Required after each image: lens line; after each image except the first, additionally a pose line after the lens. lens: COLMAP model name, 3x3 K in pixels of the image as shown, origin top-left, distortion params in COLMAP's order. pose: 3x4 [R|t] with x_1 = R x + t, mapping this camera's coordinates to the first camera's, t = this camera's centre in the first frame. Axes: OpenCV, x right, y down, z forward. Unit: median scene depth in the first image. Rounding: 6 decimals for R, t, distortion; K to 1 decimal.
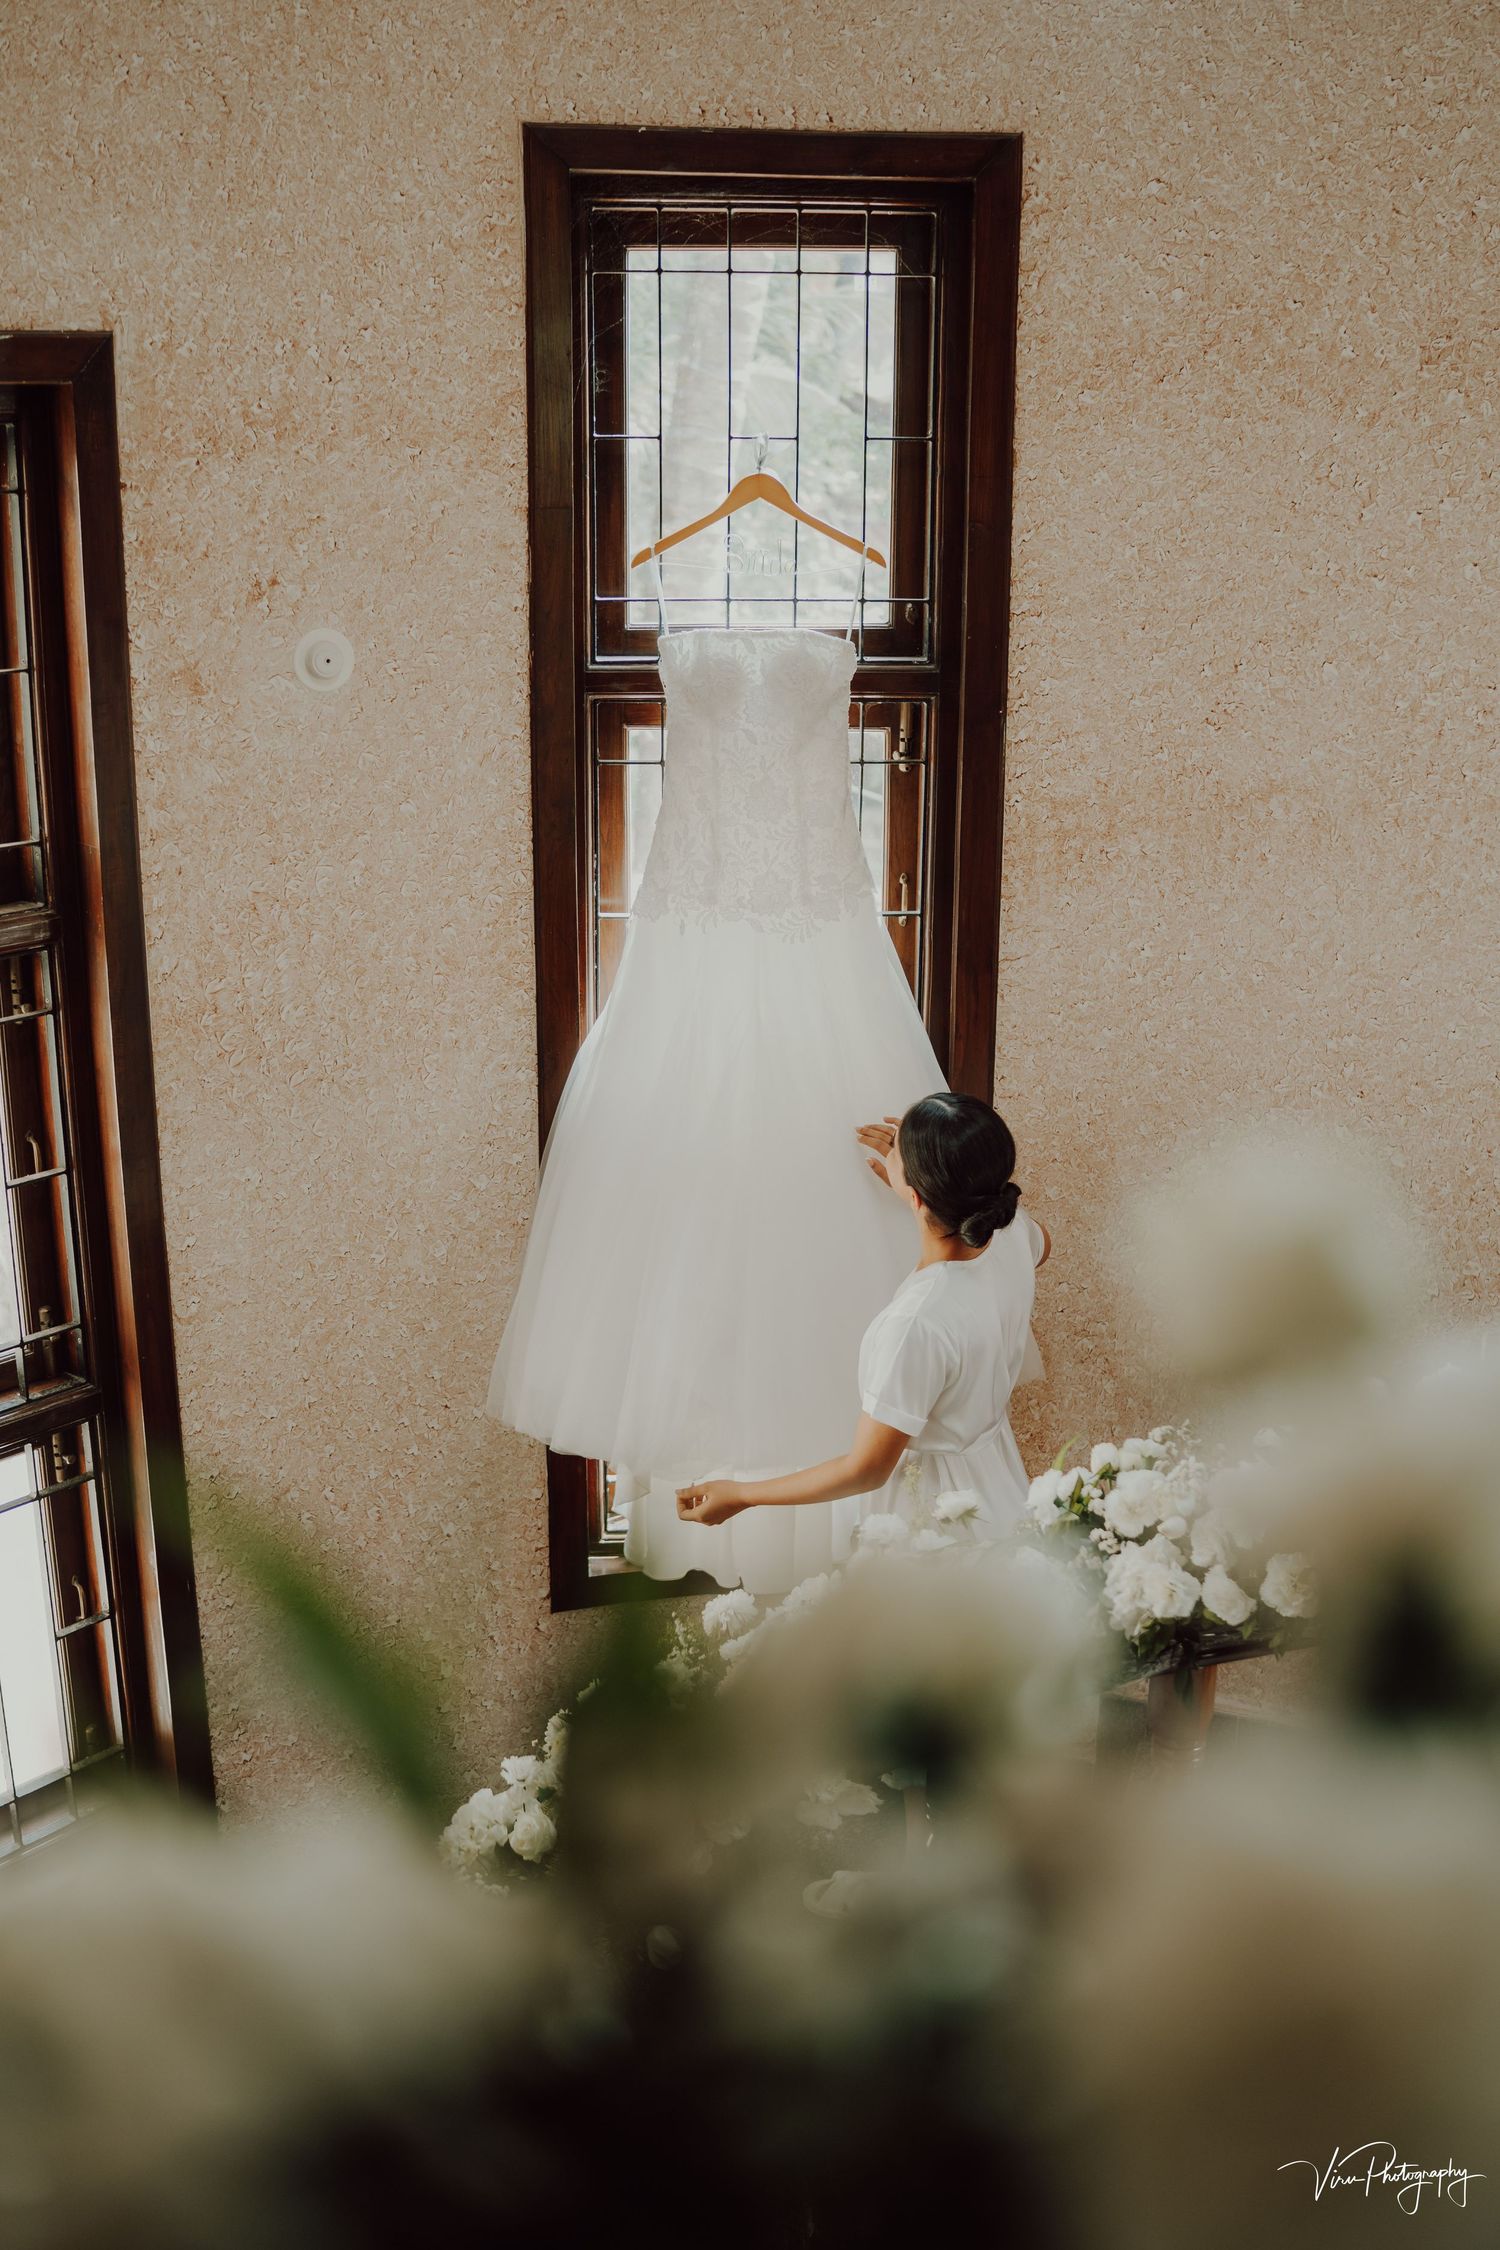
lens RADIAL K [[2331.8, 0, 750.0], [0, 2331.8, 1125.0], [0, 0, 1]] dist [-0.194977, 0.217982]
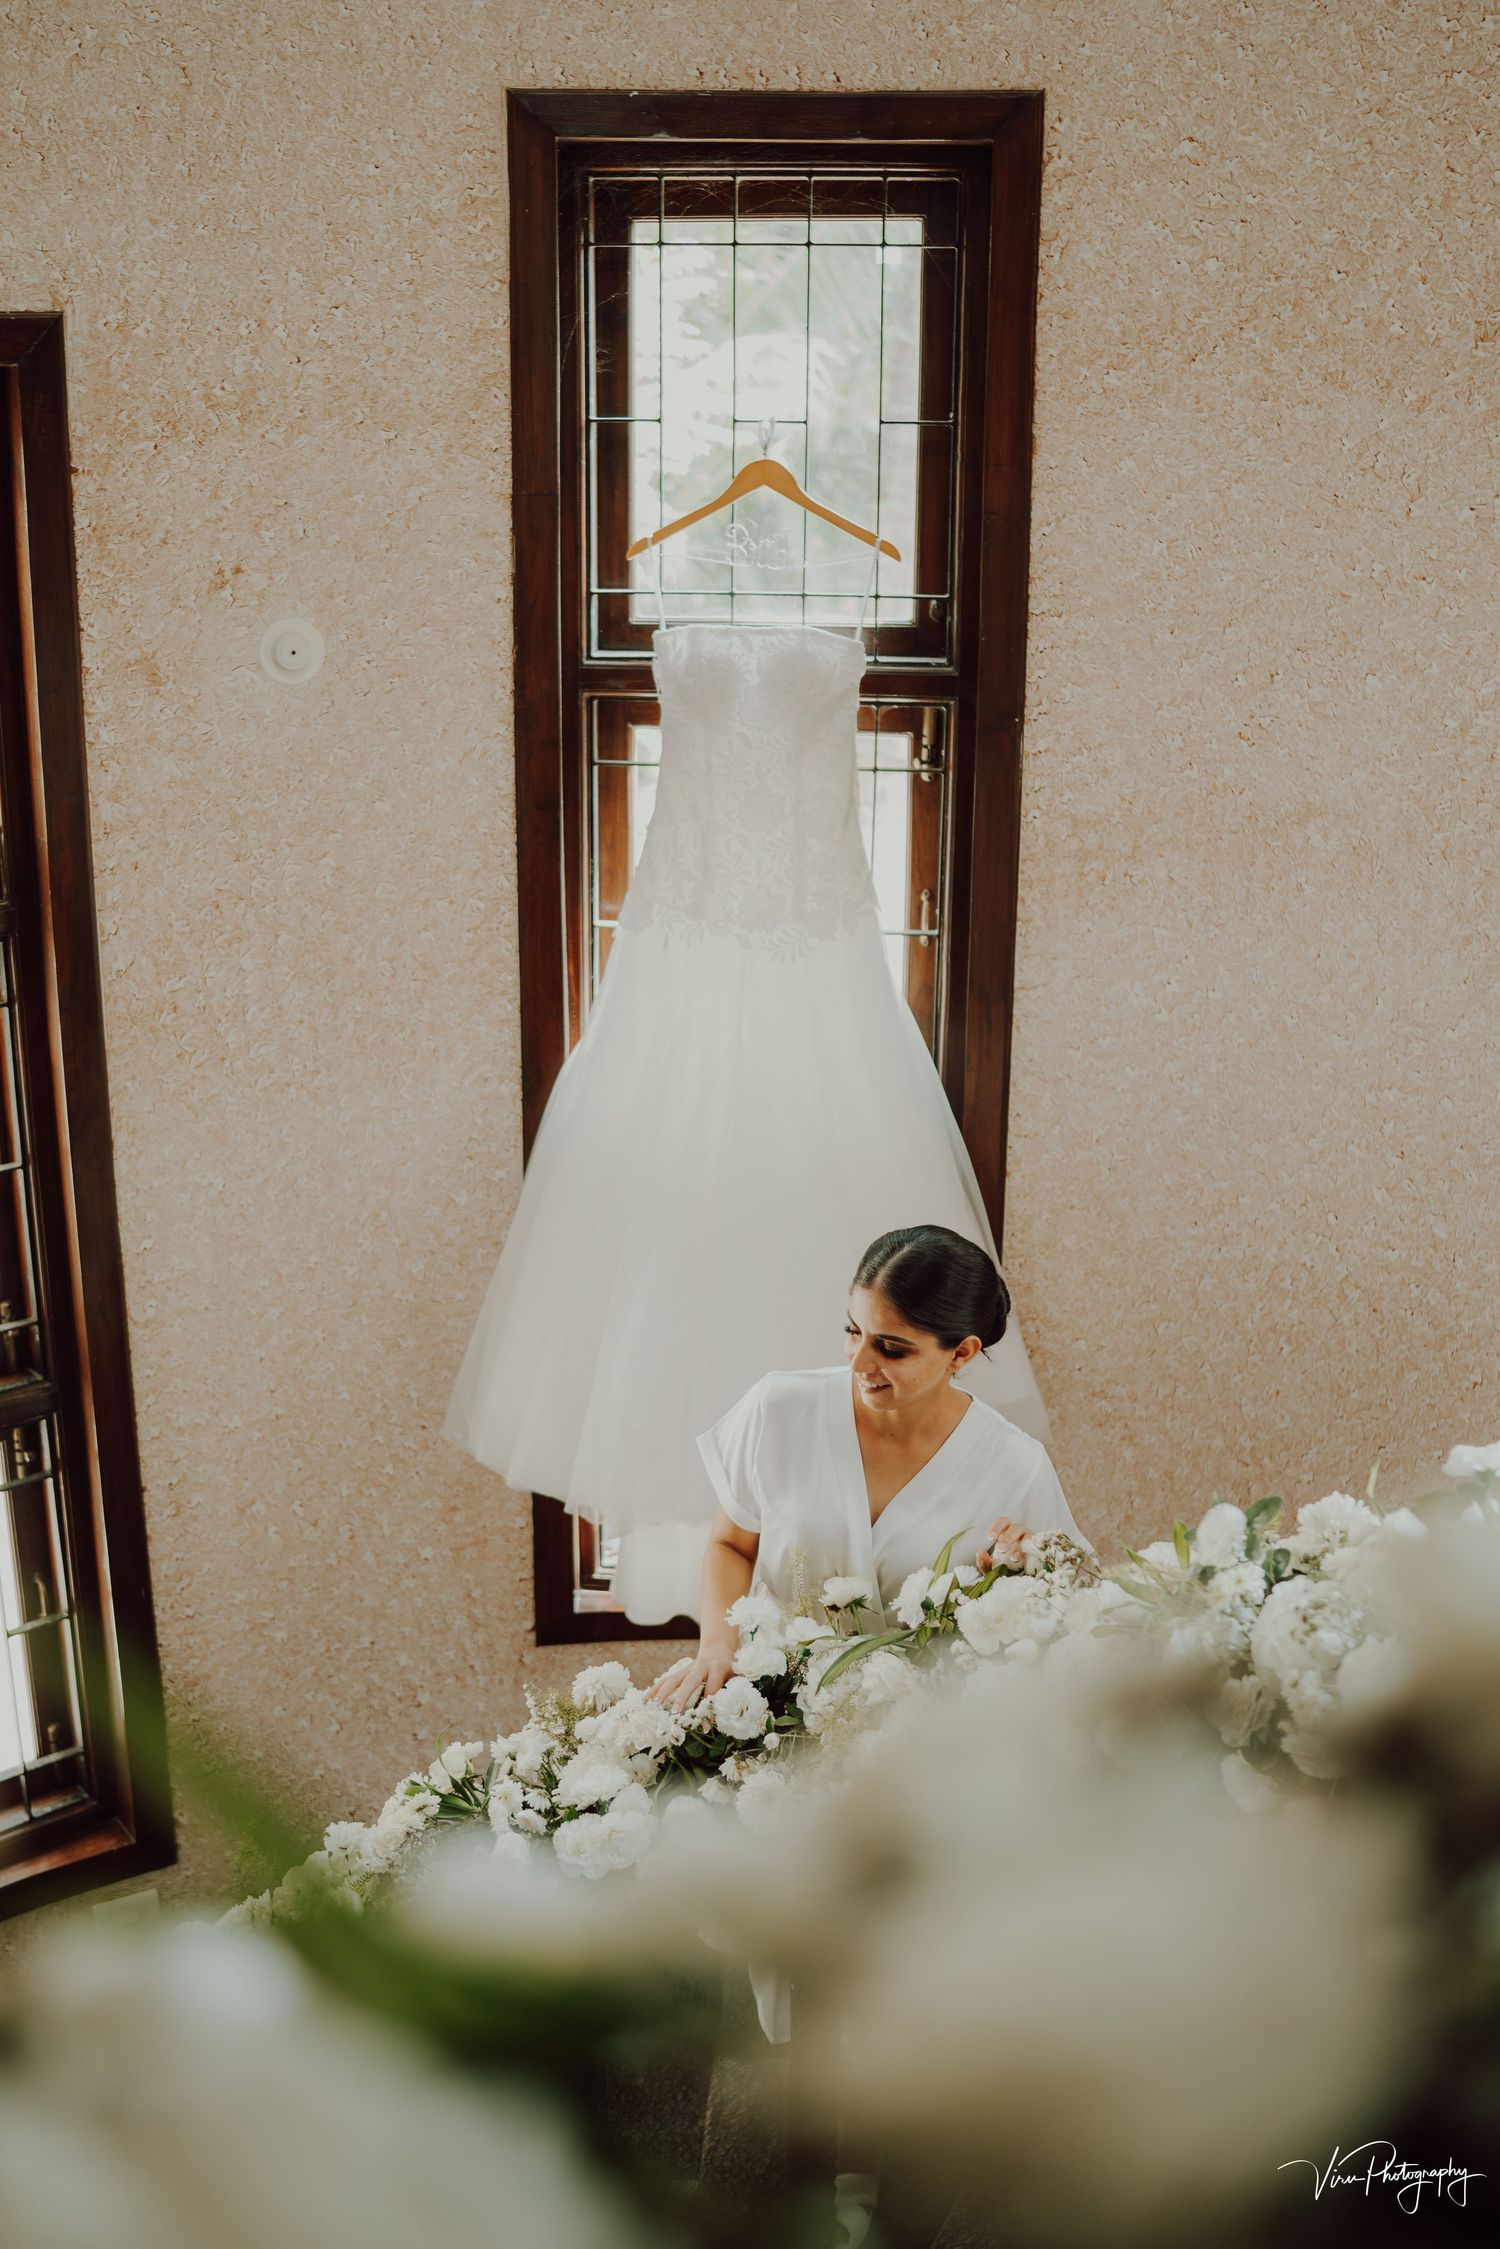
lens RADIAL K [[2322.1, 0, 738.3], [0, 2322.1, 1084.0], [0, 0, 1]] dist [-0.195834, 0.222478]
pose [[0.986806, 0.047568, -0.154761, 0.154410], [-0.048260, 0.998835, -0.000717, -0.029238], [0.154547, 0.008176, 0.987952, 0.081770]]
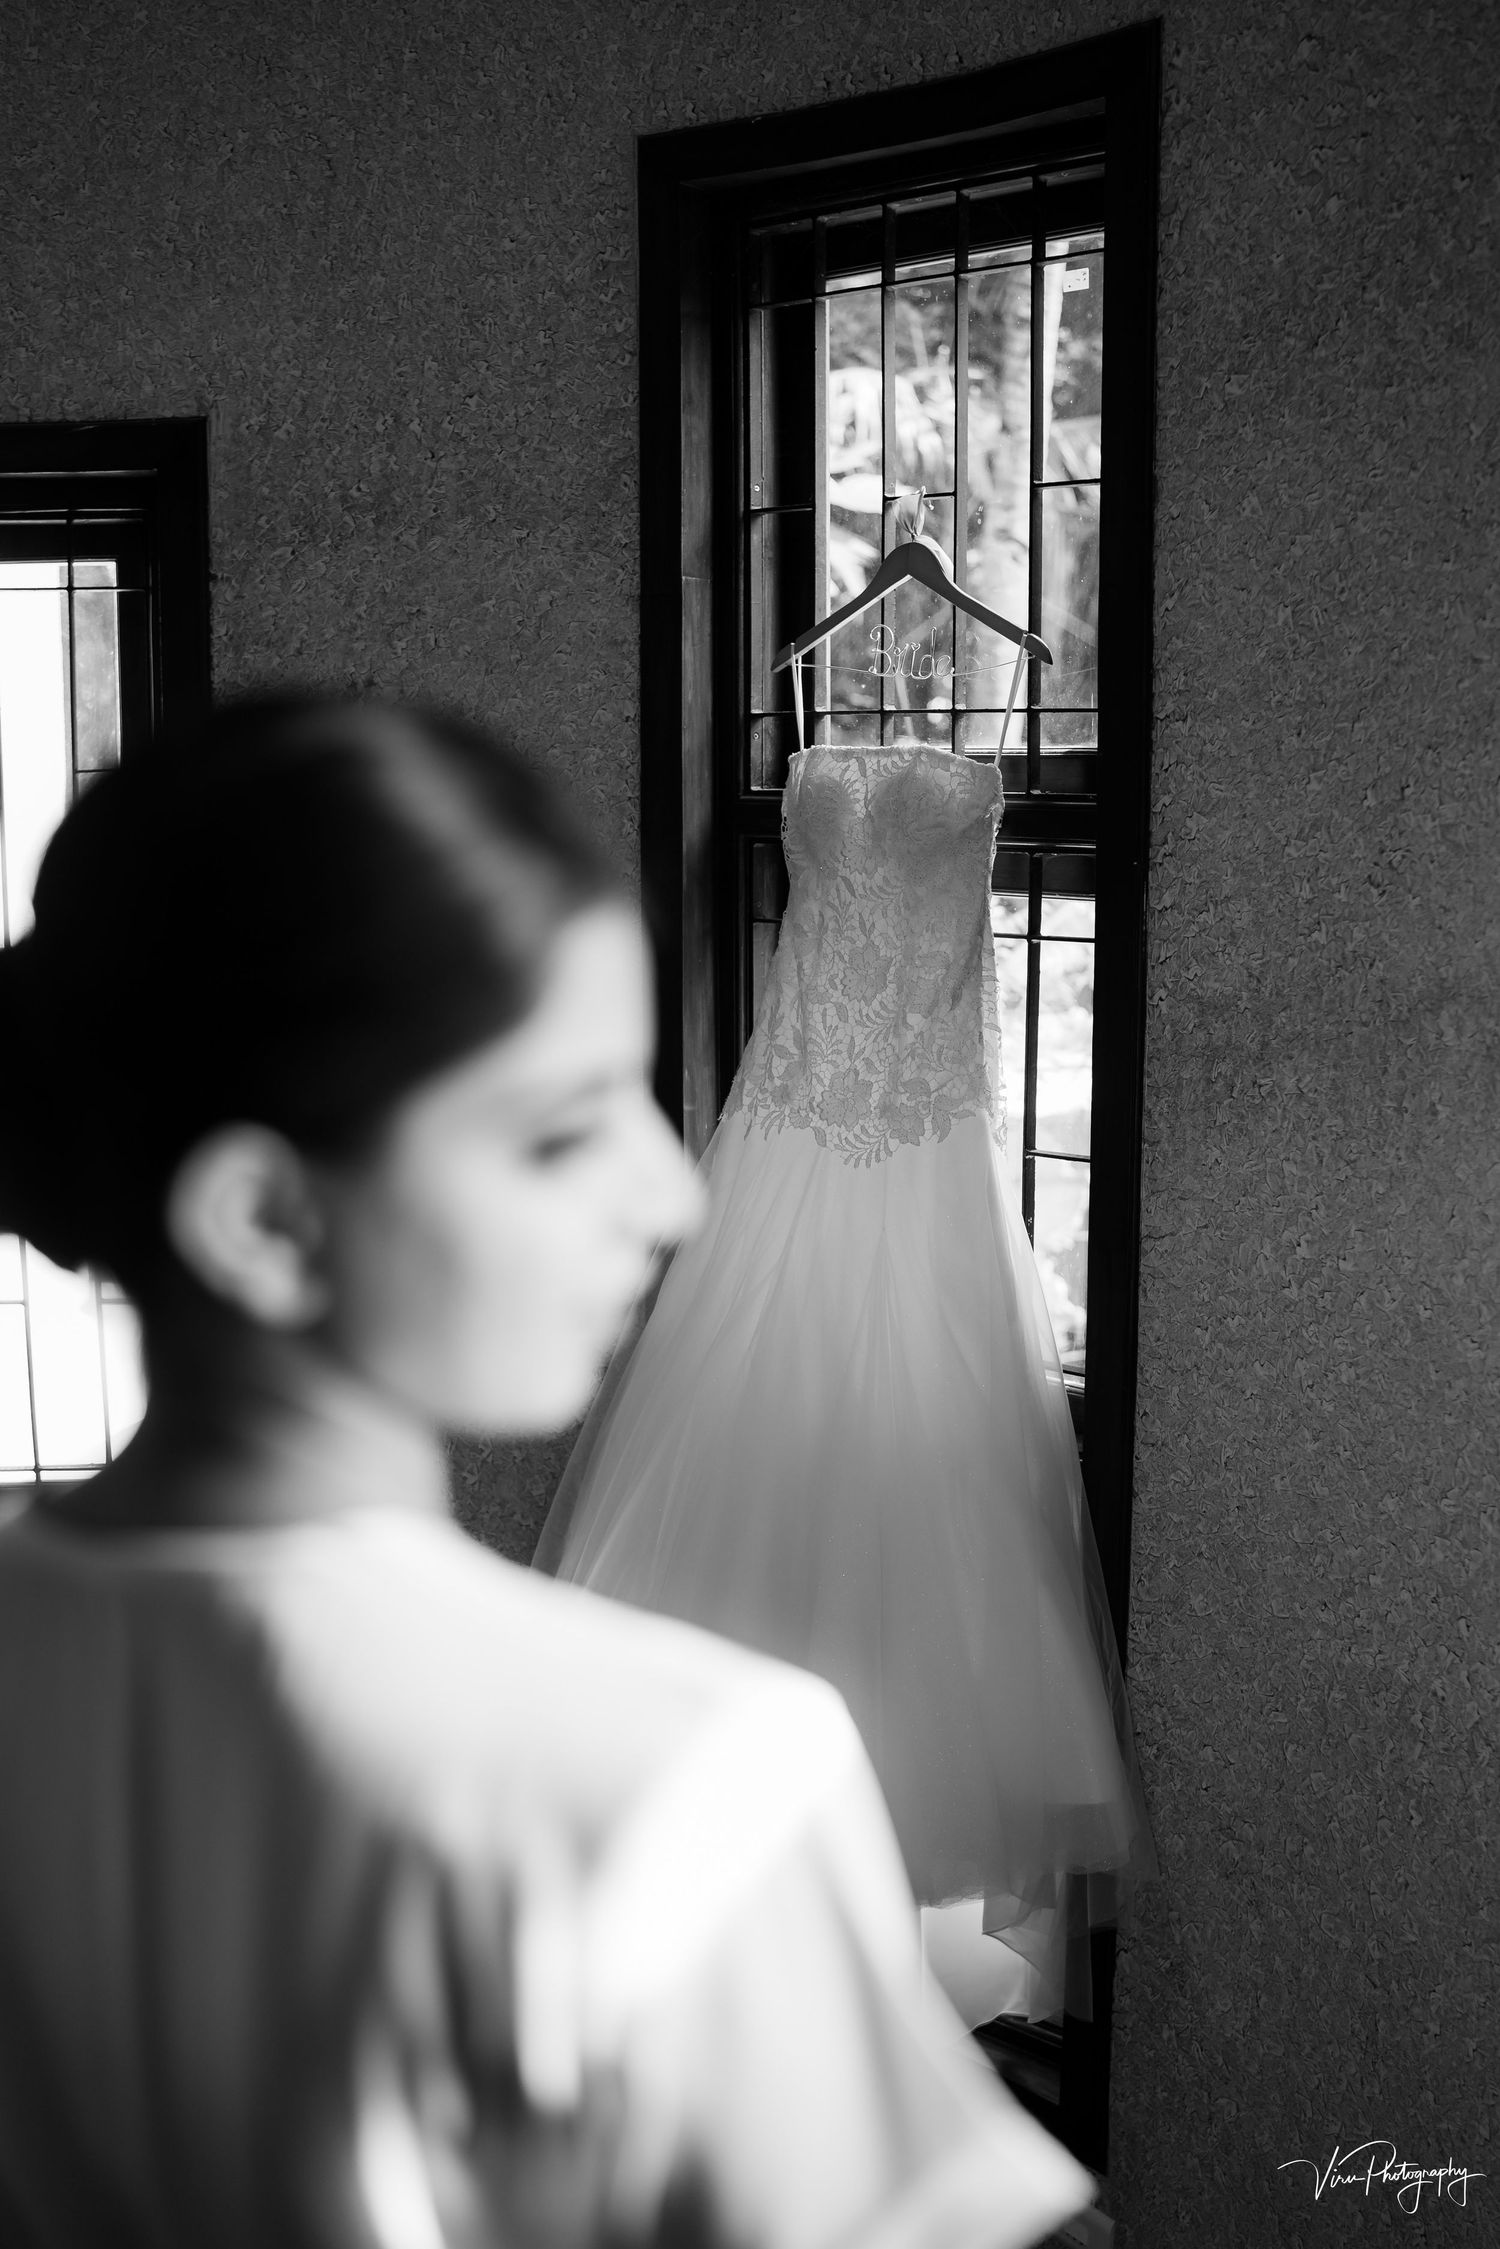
lens RADIAL K [[2369.5, 0, 777.3], [0, 2369.5, 1166.3], [0, 0, 1]] dist [-0.194421, 0.228632]
pose [[0.702003, 0.113511, -0.703070, 0.551229], [-0.202941, 0.978170, -0.044708, -0.041971], [0.682647, 0.174067, 0.709714, 0.476835]]
